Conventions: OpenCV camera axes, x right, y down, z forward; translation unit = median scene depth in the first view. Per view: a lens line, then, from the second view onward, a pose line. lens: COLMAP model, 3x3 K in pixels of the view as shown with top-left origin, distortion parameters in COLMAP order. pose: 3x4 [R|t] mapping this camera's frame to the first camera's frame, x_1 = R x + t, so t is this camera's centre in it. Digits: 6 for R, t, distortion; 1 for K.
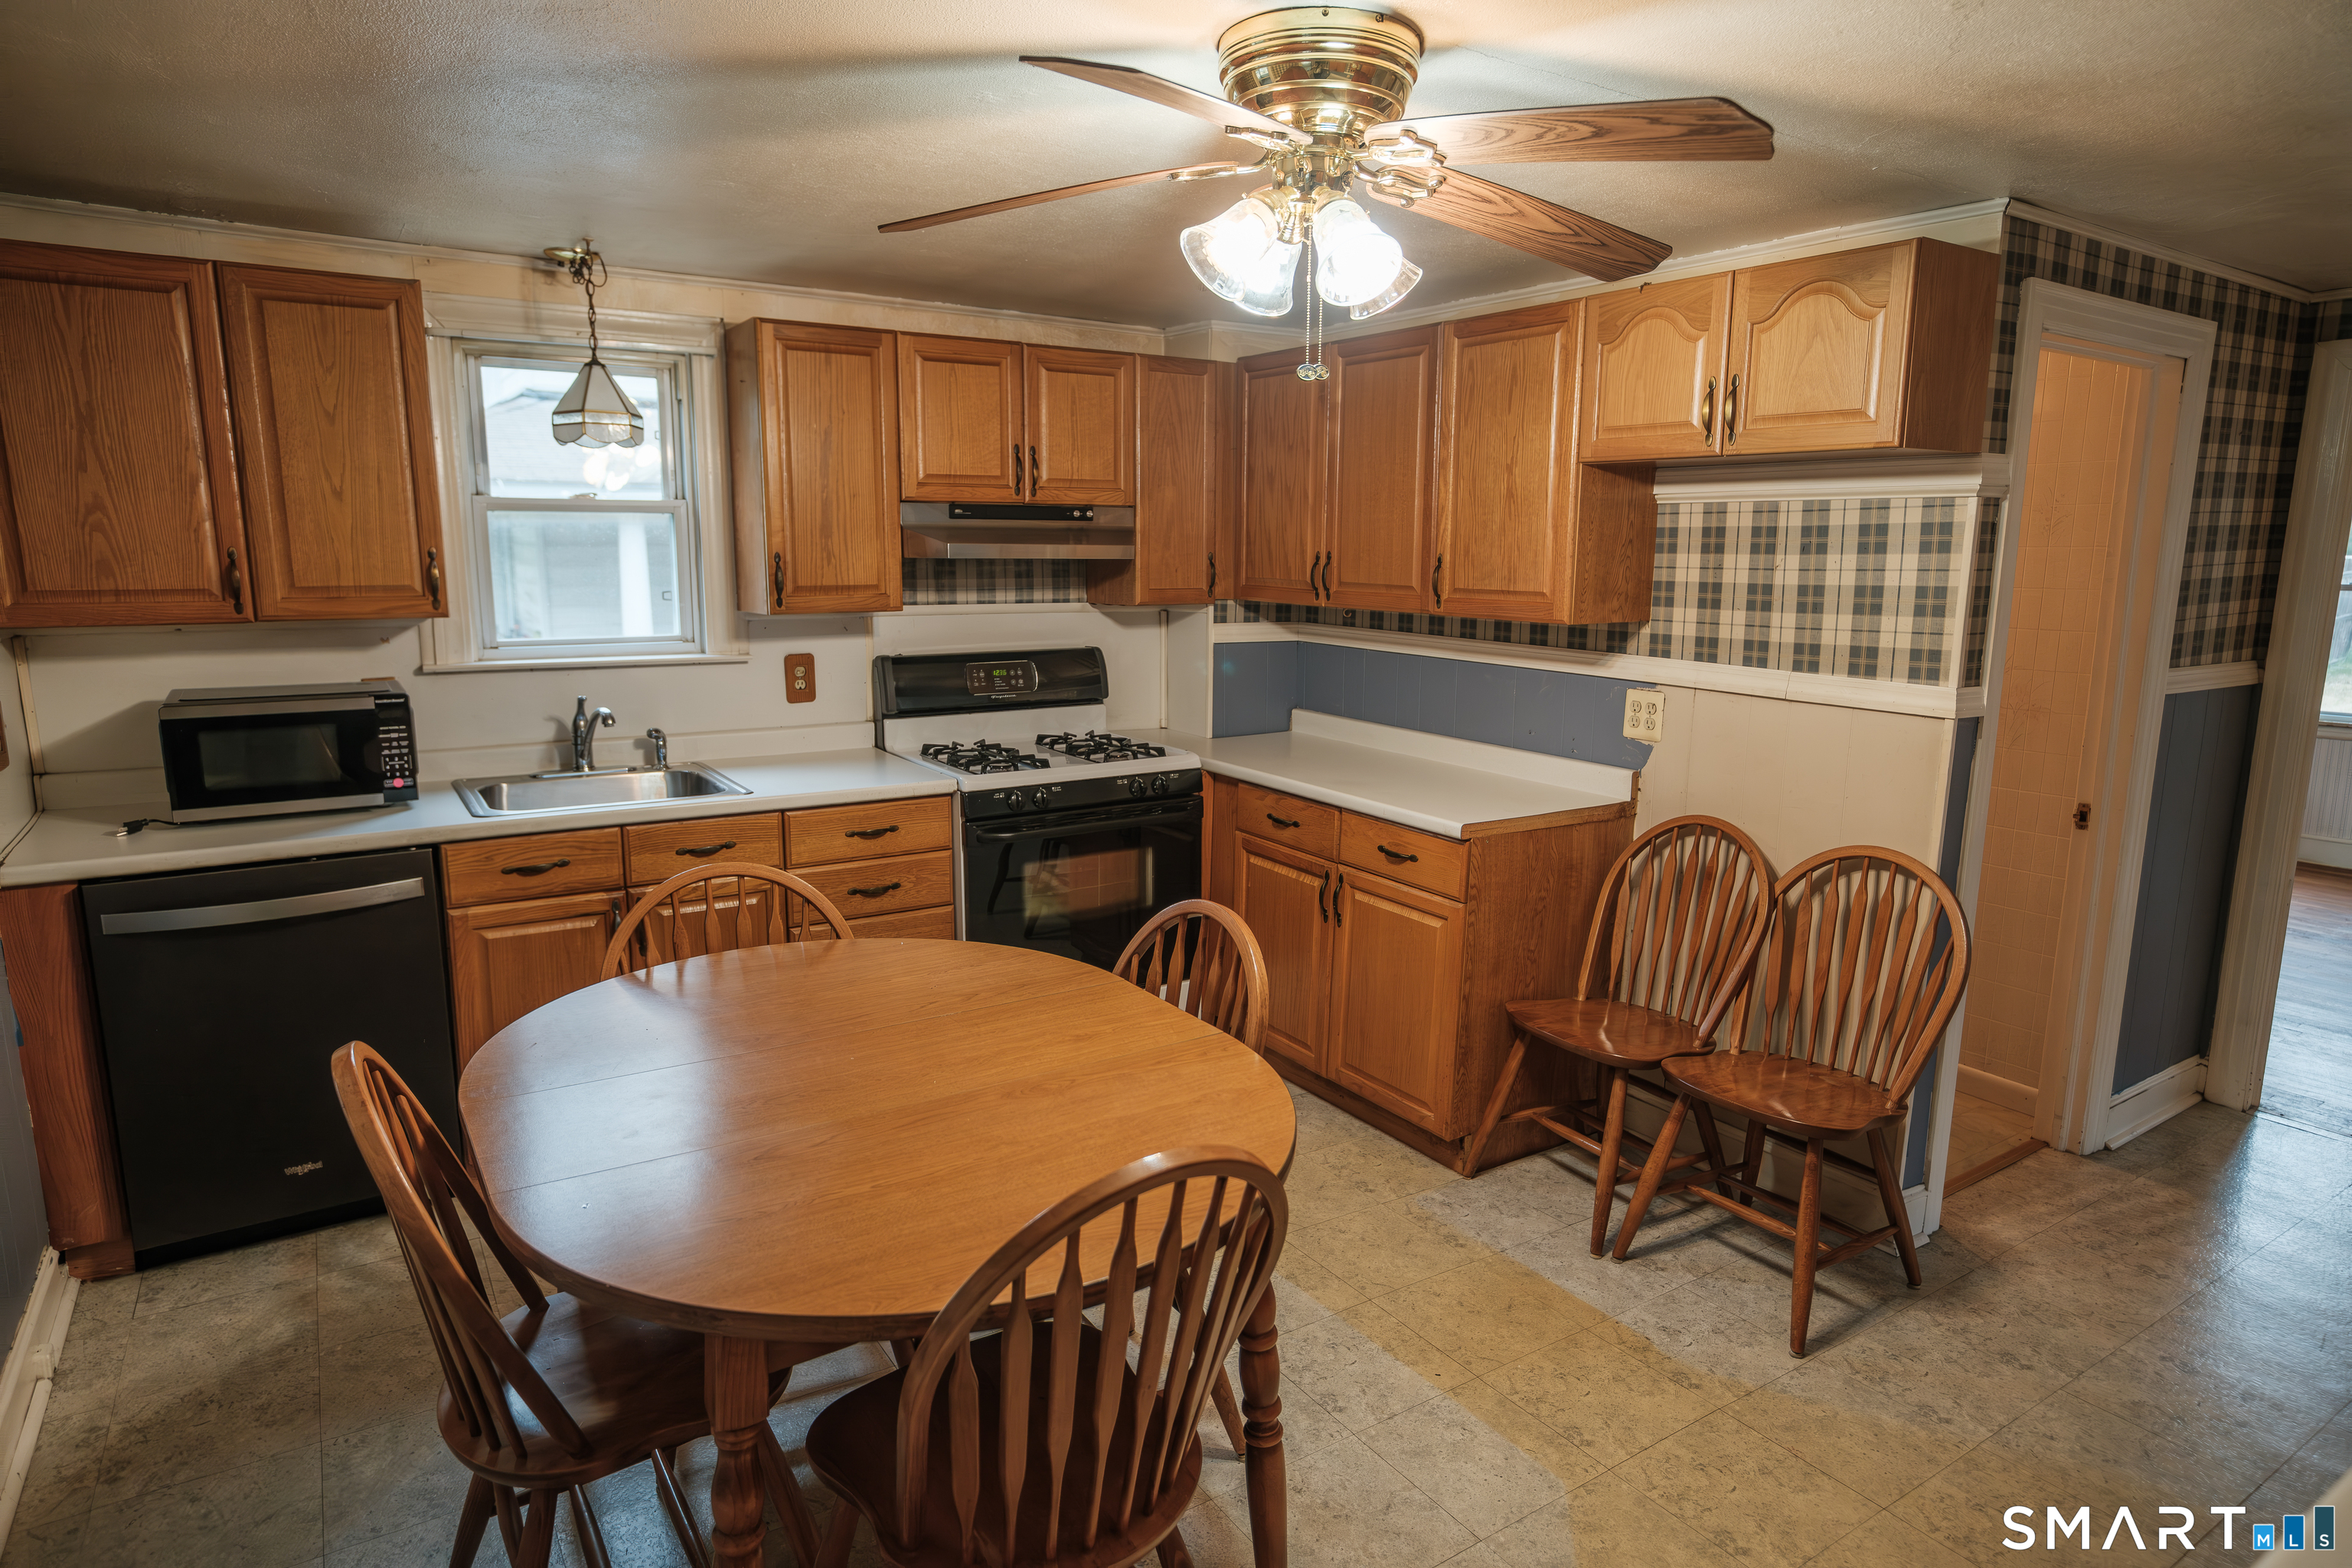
lens RADIAL K [[1332.9, 0, 1172.0], [0, 1332.9, 785.8], [0, 0, 1]] dist [-0.032146, 0.023211]
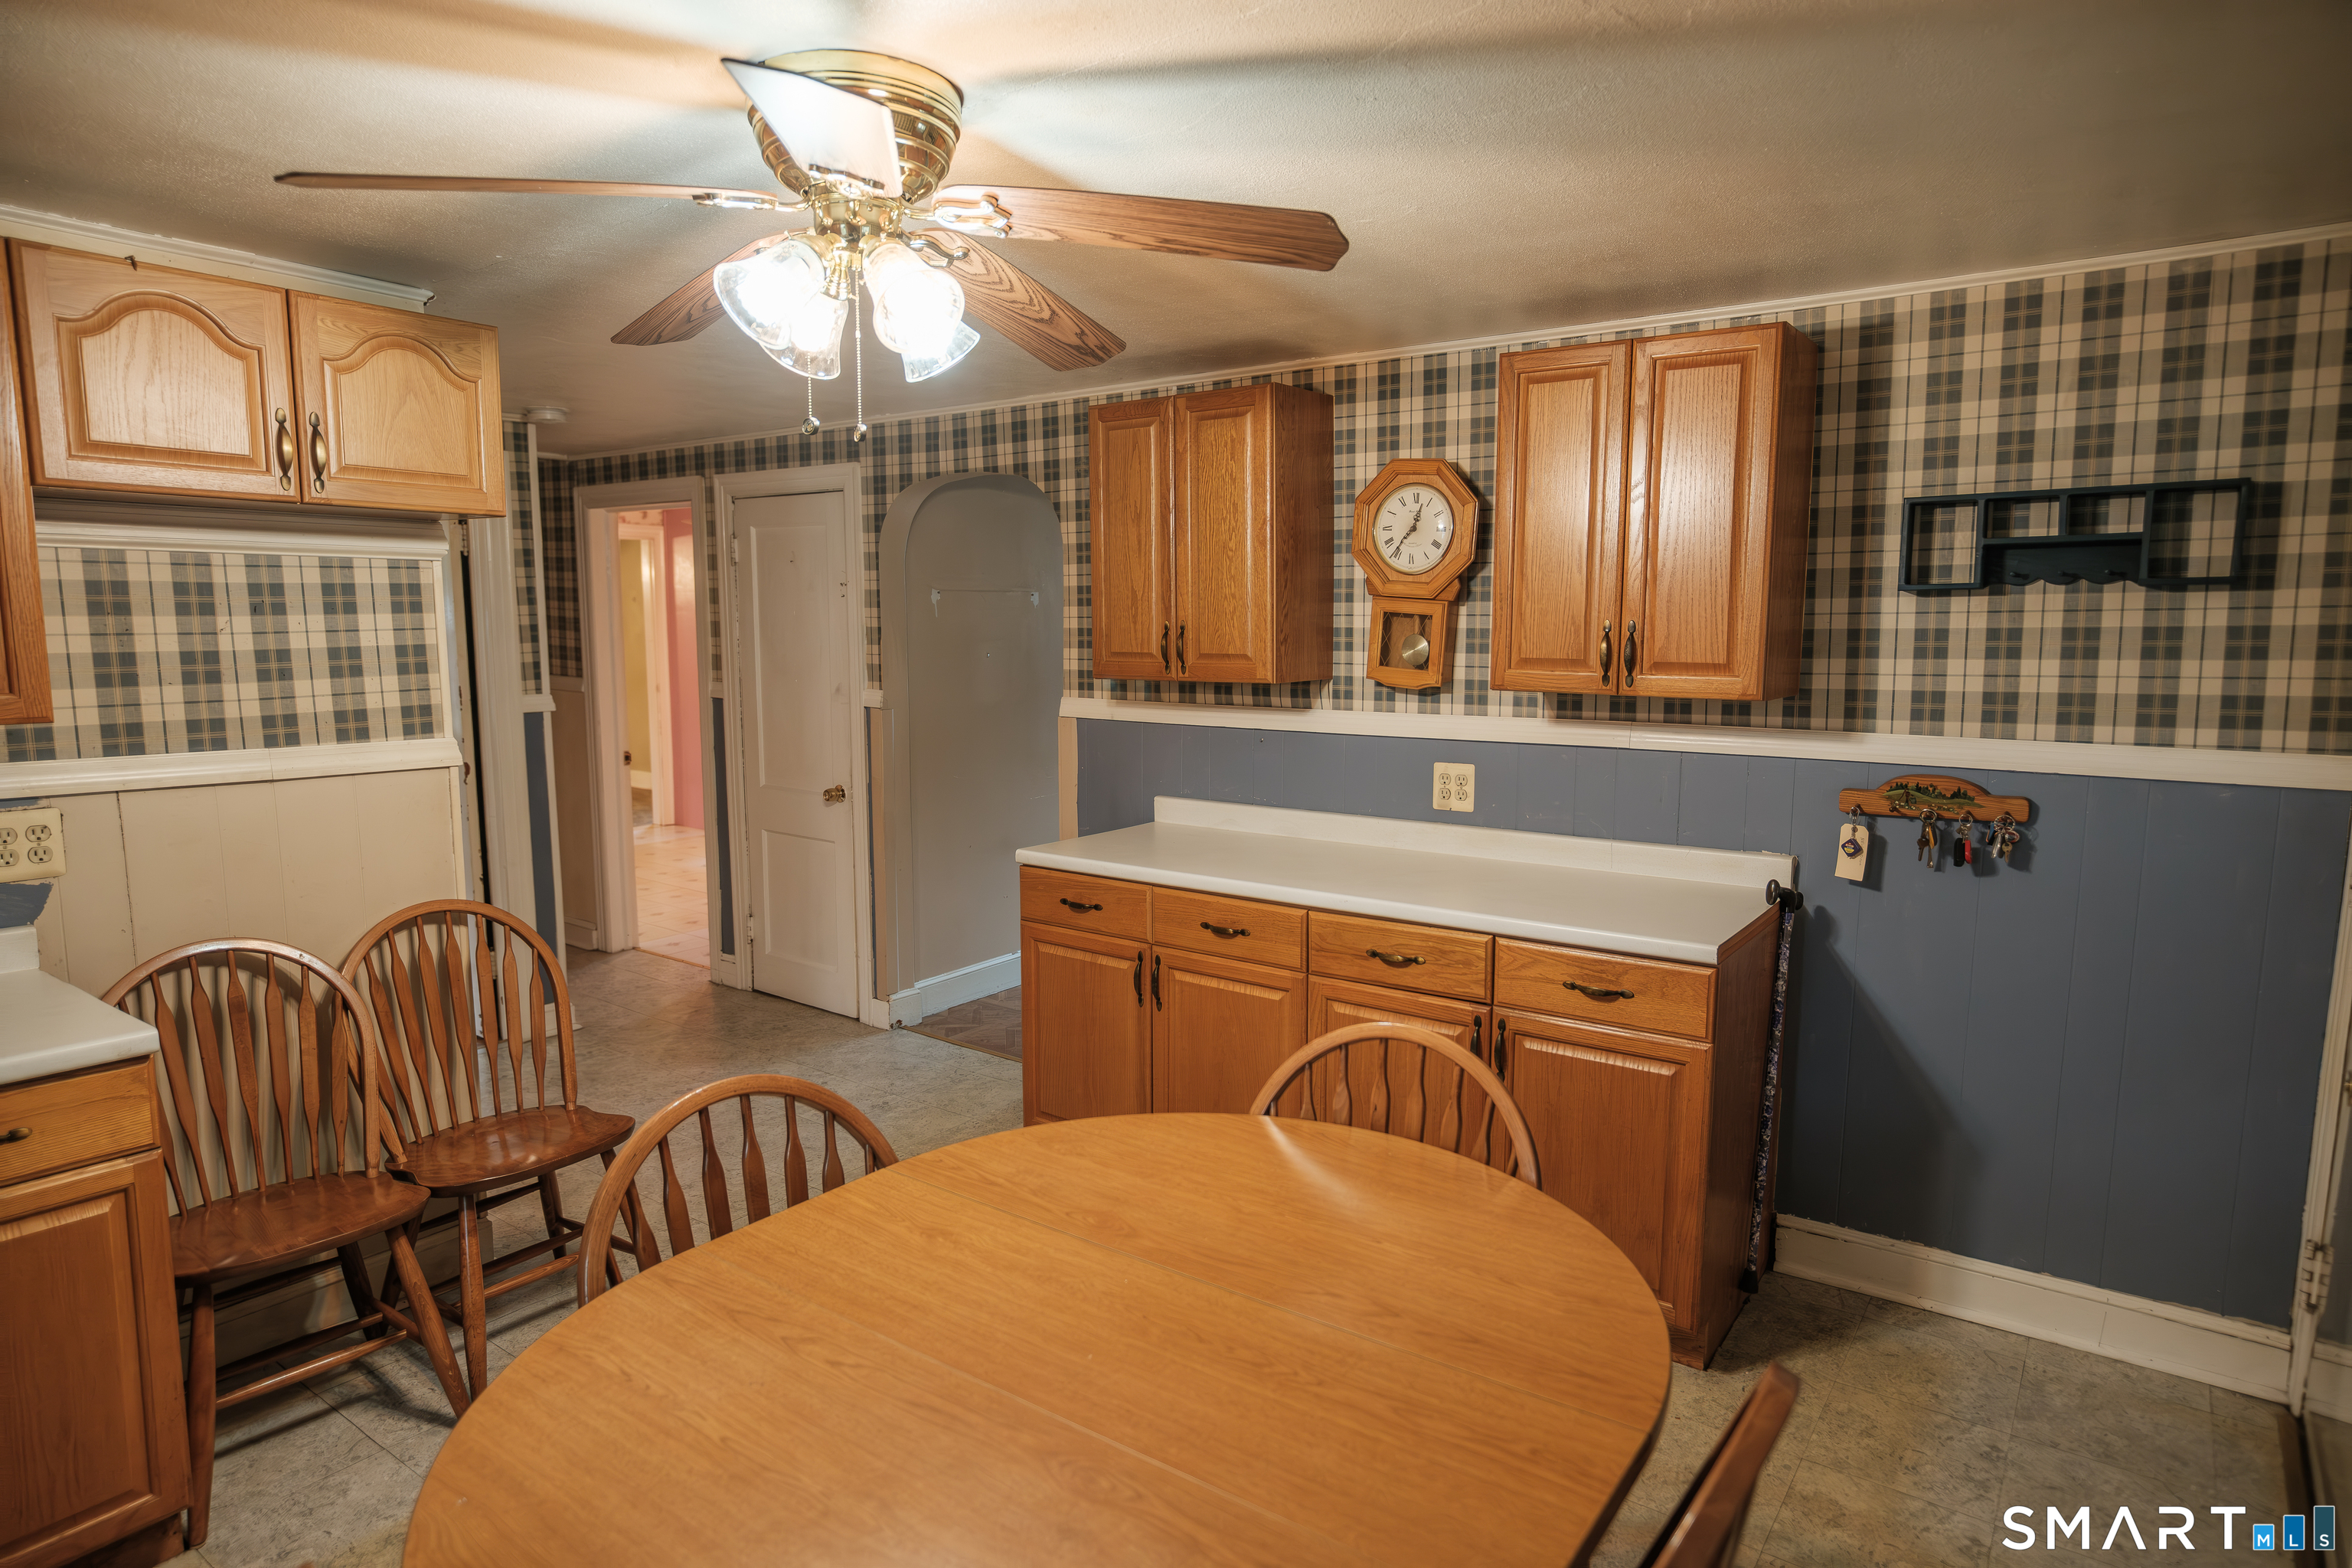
lens RADIAL K [[1332.9, 0, 1183.7], [0, 1332.9, 790.8], [0, 0, 1]] dist [-0.032146, 0.023211]
pose [[-0.347533, -0.133067, 0.928178, -0.559393], [0.157659, 0.967494, 0.197735, -0.136251], [-0.924318, 0.215056, -0.315257, 0.721451]]
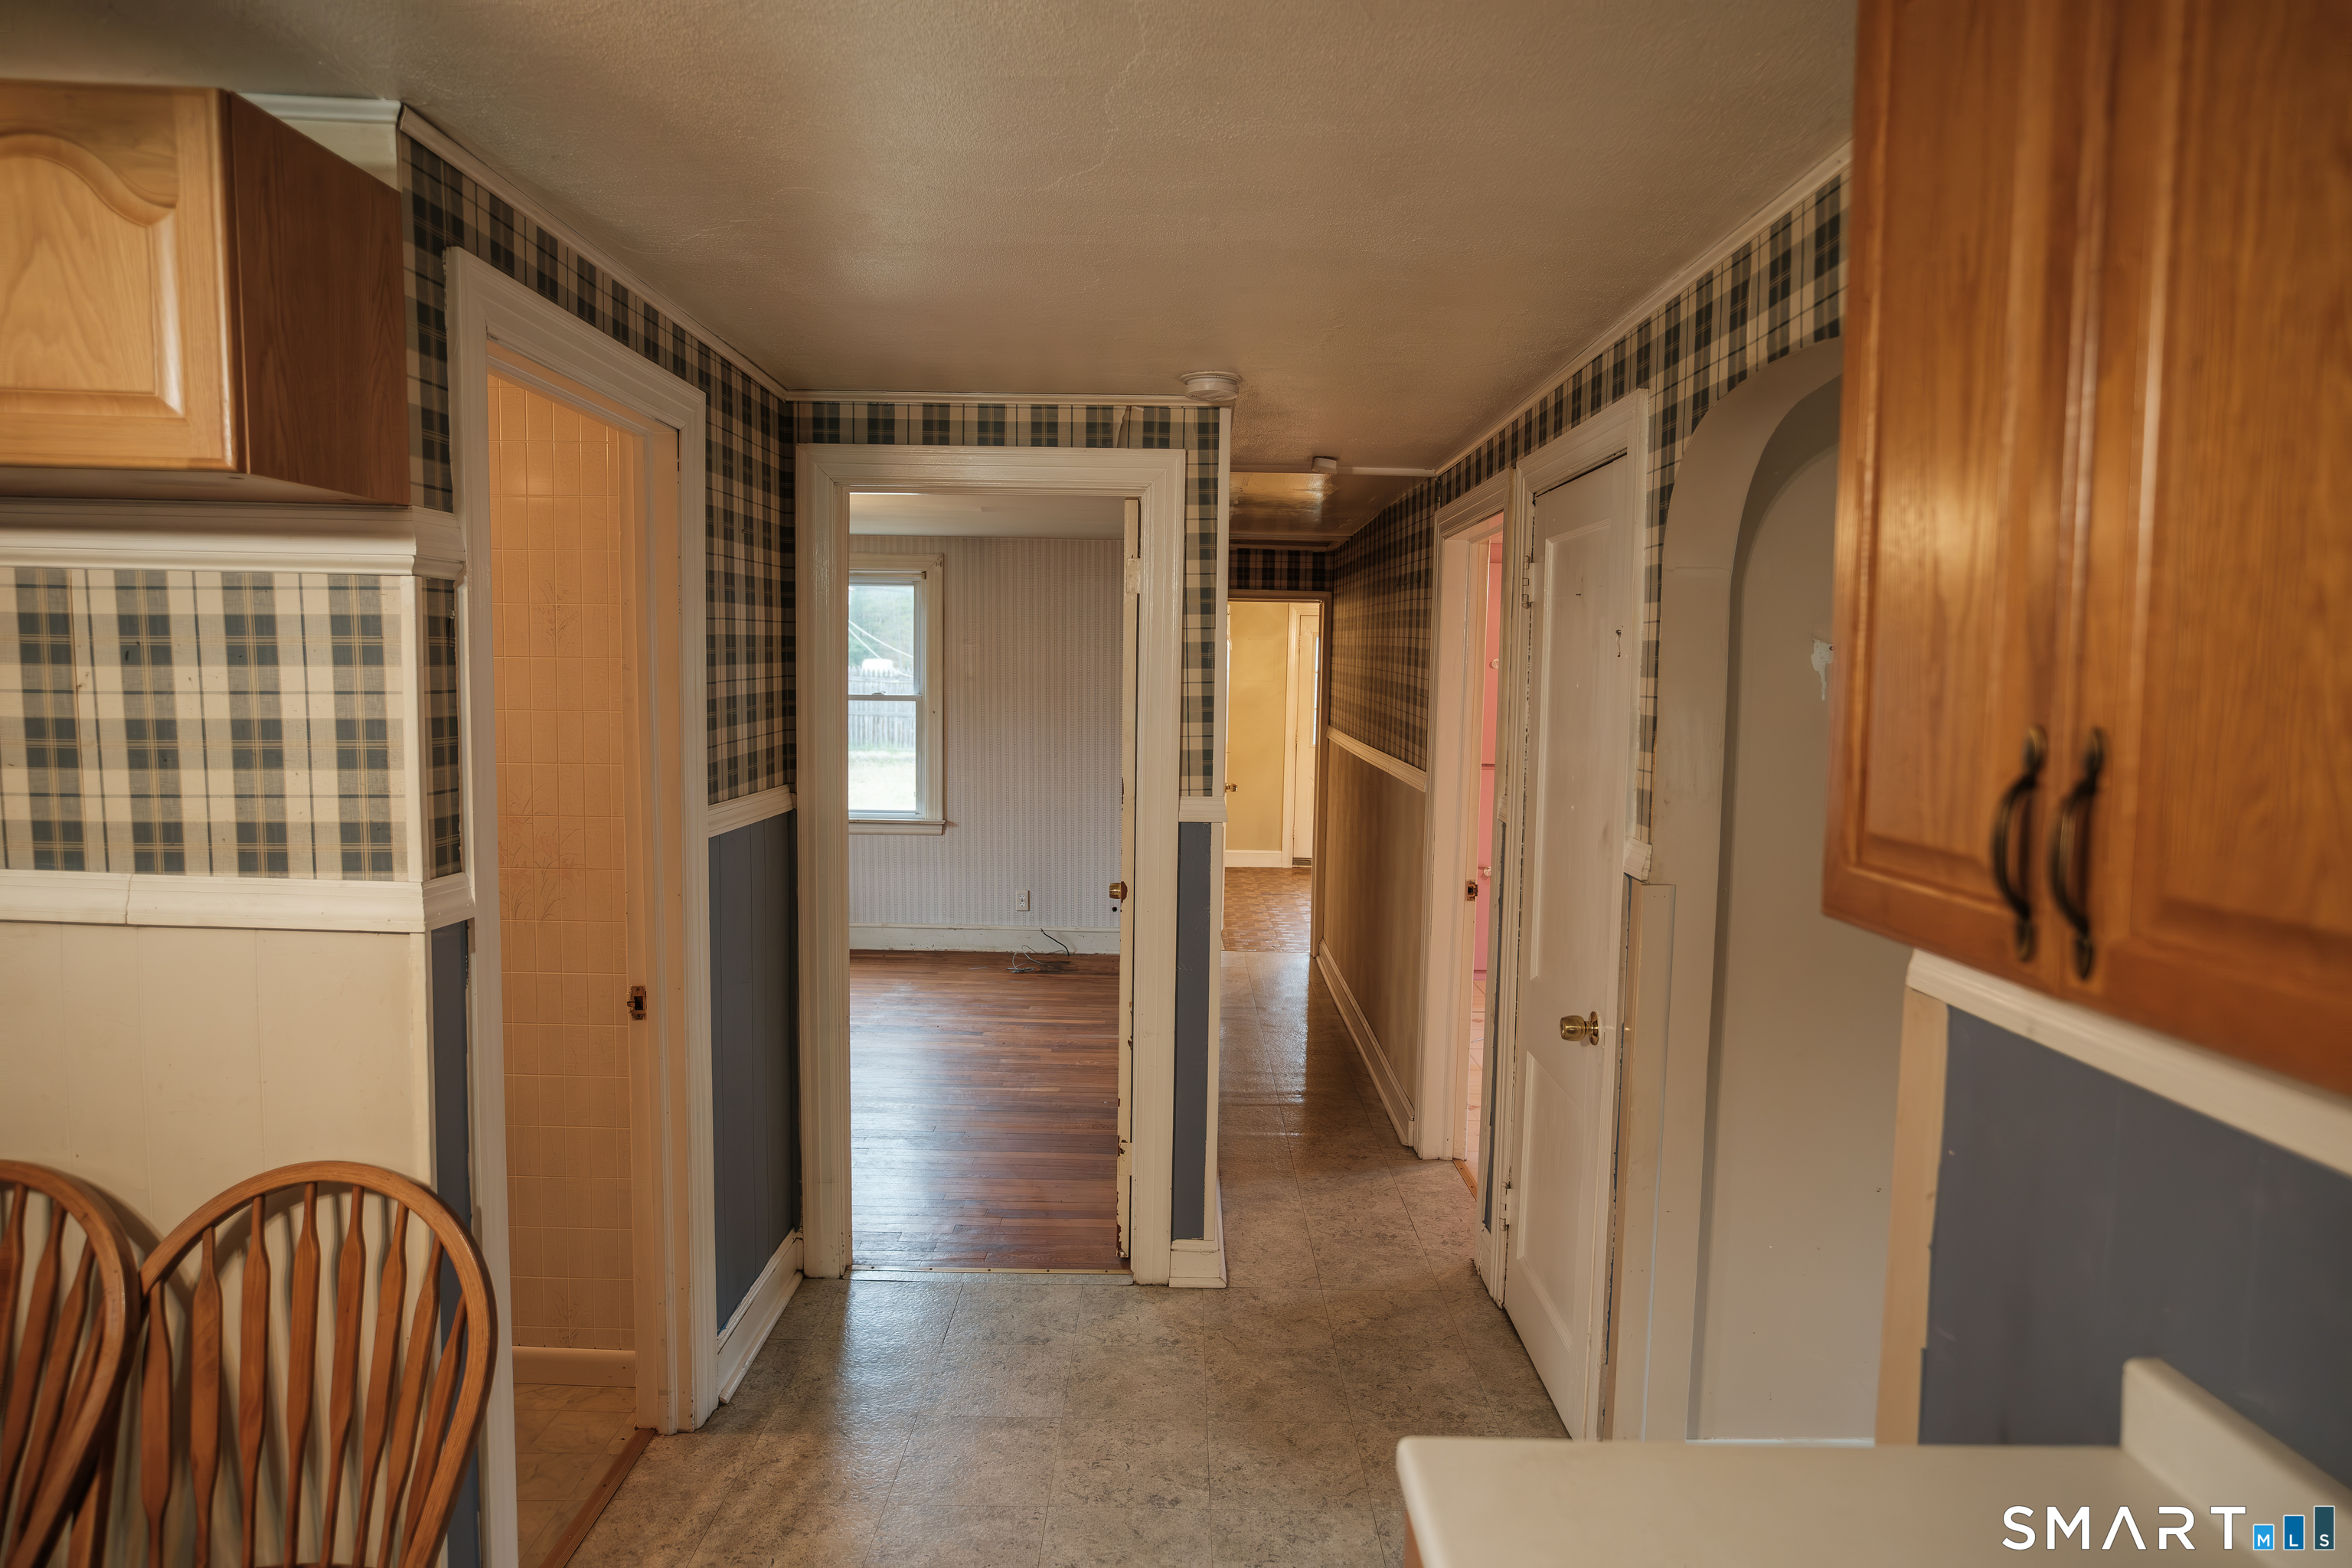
lens RADIAL K [[1332.9, 0, 1180.6], [0, 1332.9, 781.8], [0, 0, 1]] dist [-0.032146, 0.023211]
pose [[0.547191, -0.063094, 0.834626, 0.249173], [0.132765, 0.991073, -0.012121, -0.059409], [-0.826411, 0.117442, 0.550683, 0.327366]]
